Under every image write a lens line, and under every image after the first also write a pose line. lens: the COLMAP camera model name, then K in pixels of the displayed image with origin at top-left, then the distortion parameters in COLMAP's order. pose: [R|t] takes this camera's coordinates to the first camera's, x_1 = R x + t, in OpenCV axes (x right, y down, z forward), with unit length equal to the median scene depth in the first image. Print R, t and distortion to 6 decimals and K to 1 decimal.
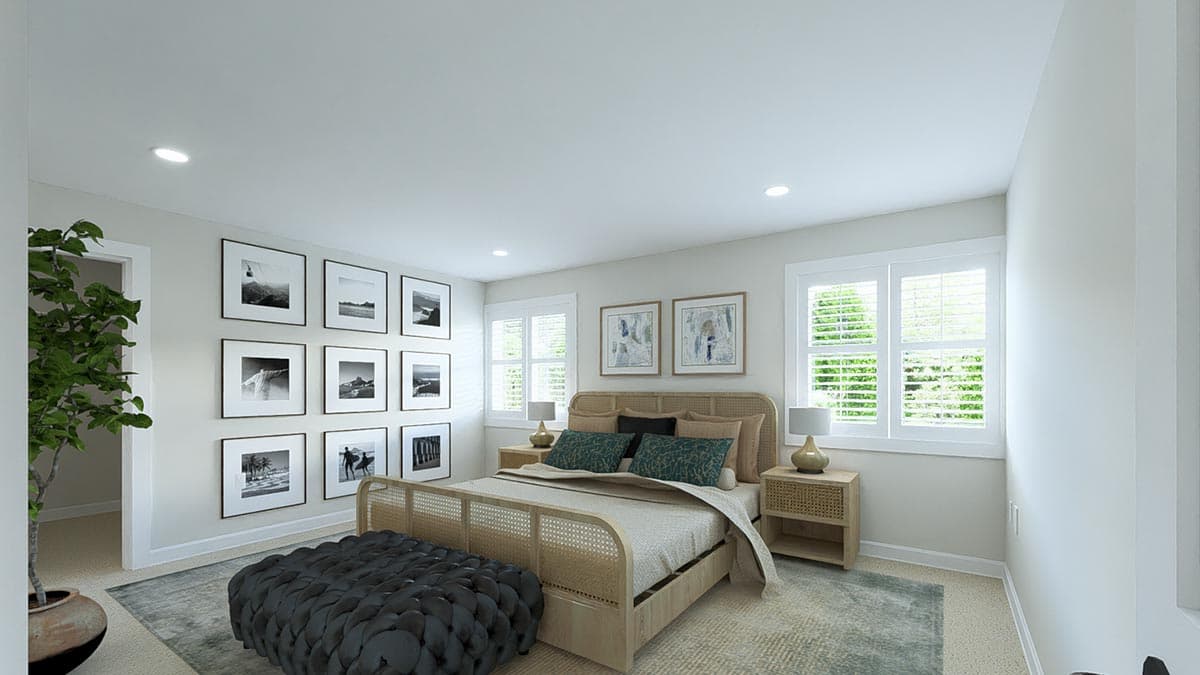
lens RADIAL K [[499.5, 0, 599.5], [0, 499.5, 386.1], [0, 0, 1]] dist [0.000360, -0.000081]
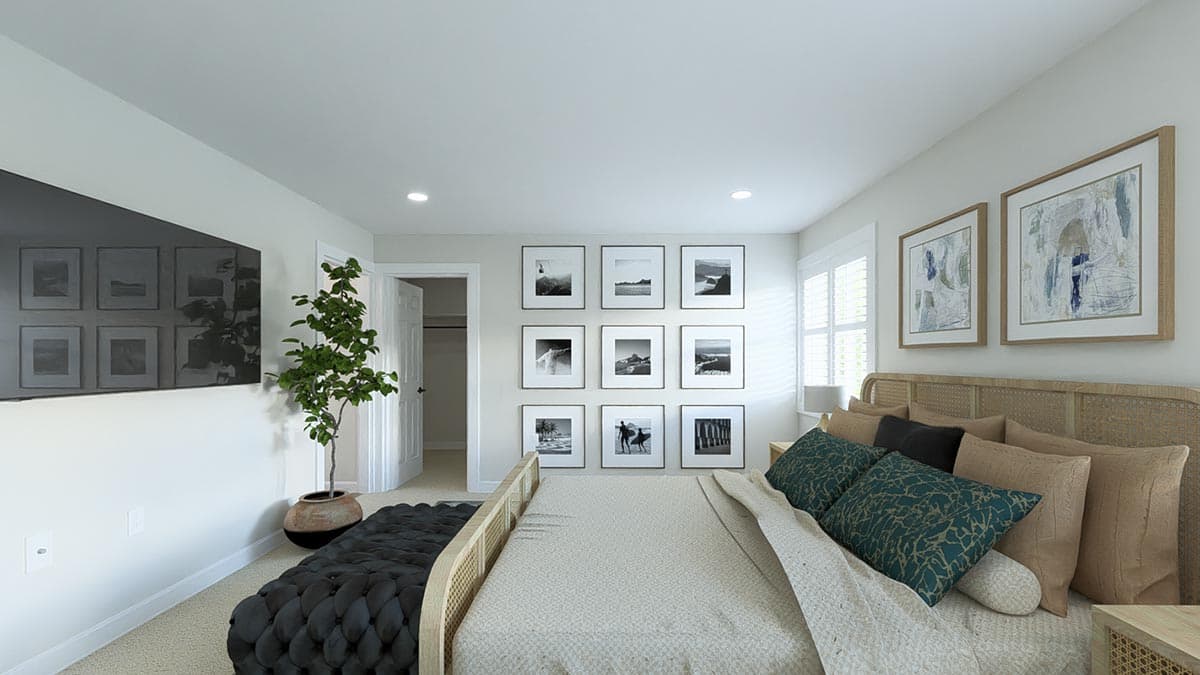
lens RADIAL K [[499.5, 0, 599.9], [0, 499.5, 359.7], [0, 0, 1]] dist [0.000360, -0.000081]
pose [[0.559939, -0.000268, -0.828534, 0.331457], [0.001400, 0.999999, 0.000623, -0.007322], [0.828533, -0.001508, 0.559939, 0.376432]]
